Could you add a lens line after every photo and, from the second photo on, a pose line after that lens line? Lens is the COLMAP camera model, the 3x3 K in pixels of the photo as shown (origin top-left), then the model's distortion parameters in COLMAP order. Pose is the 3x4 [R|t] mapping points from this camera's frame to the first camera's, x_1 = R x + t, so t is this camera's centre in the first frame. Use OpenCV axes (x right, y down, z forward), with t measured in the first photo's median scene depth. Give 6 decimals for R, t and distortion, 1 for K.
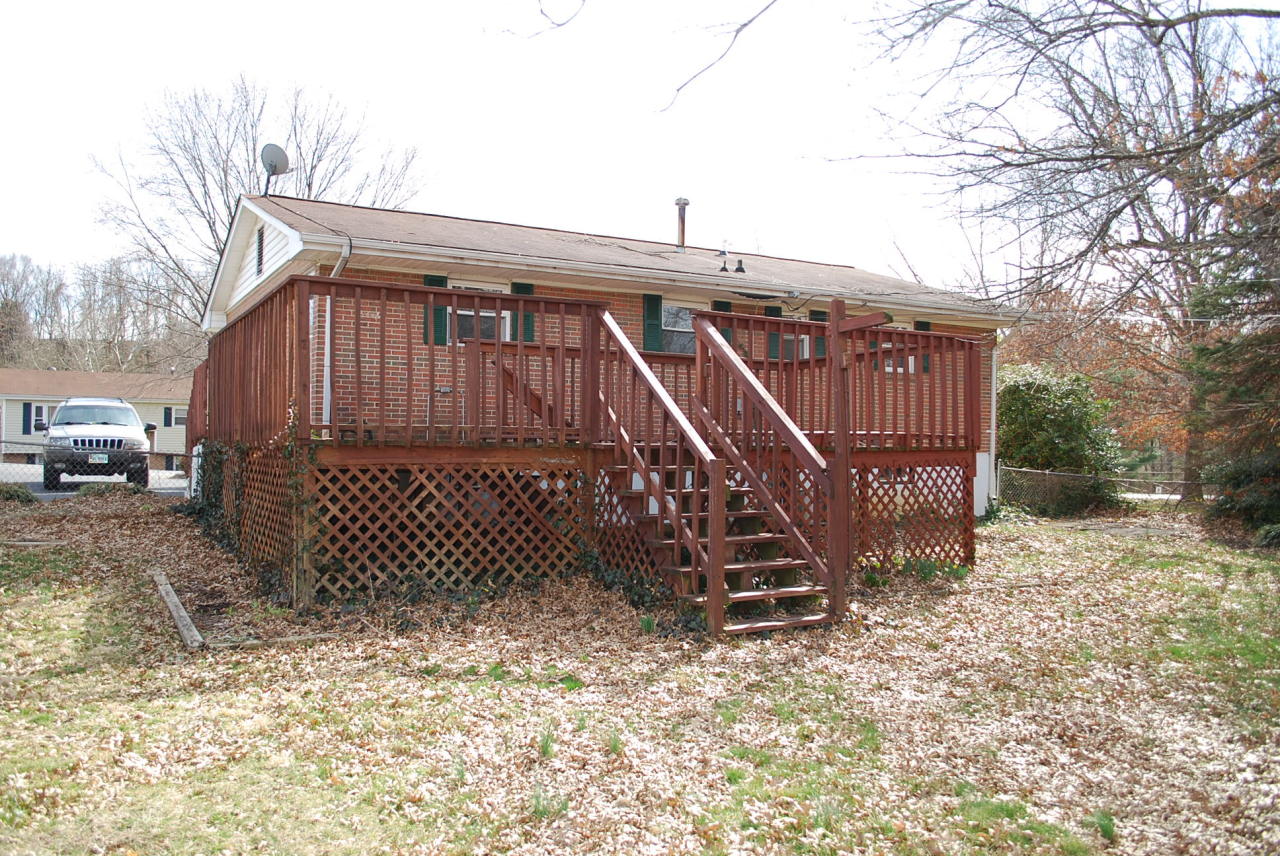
lens RADIAL K [[1031.0, 0, 640.0], [0, 1031.0, 431.1], [0, 0, 1]] dist [-0.062590, 0.007085]
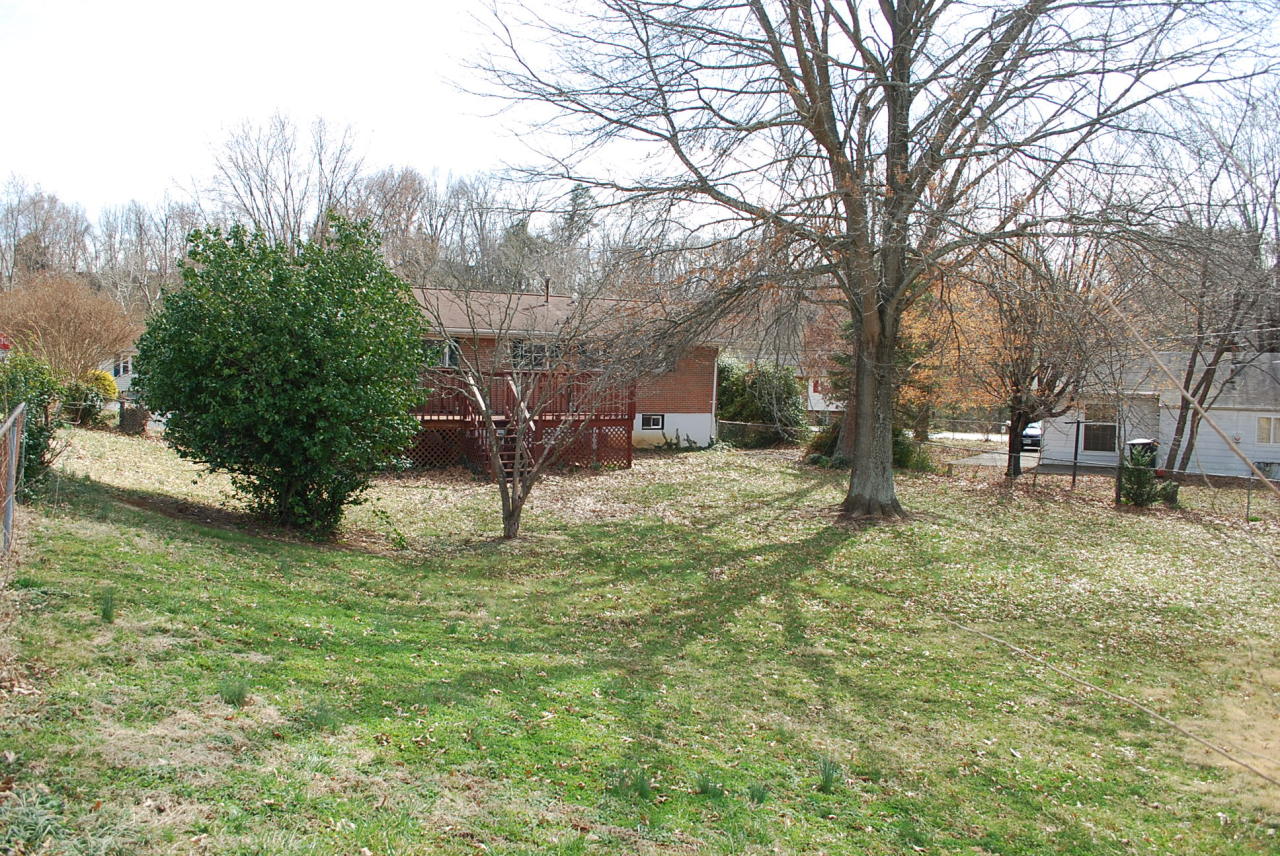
lens RADIAL K [[1031.0, 0, 641.8], [0, 1031.0, 427.2], [0, 0, 1]] dist [-0.062590, 0.007085]
pose [[0.999860, 0.015613, 0.005969, 0.201494], [-0.015987, 0.997500, 0.068829, -0.080752], [-0.004879, -0.068915, 0.997611, -0.874758]]
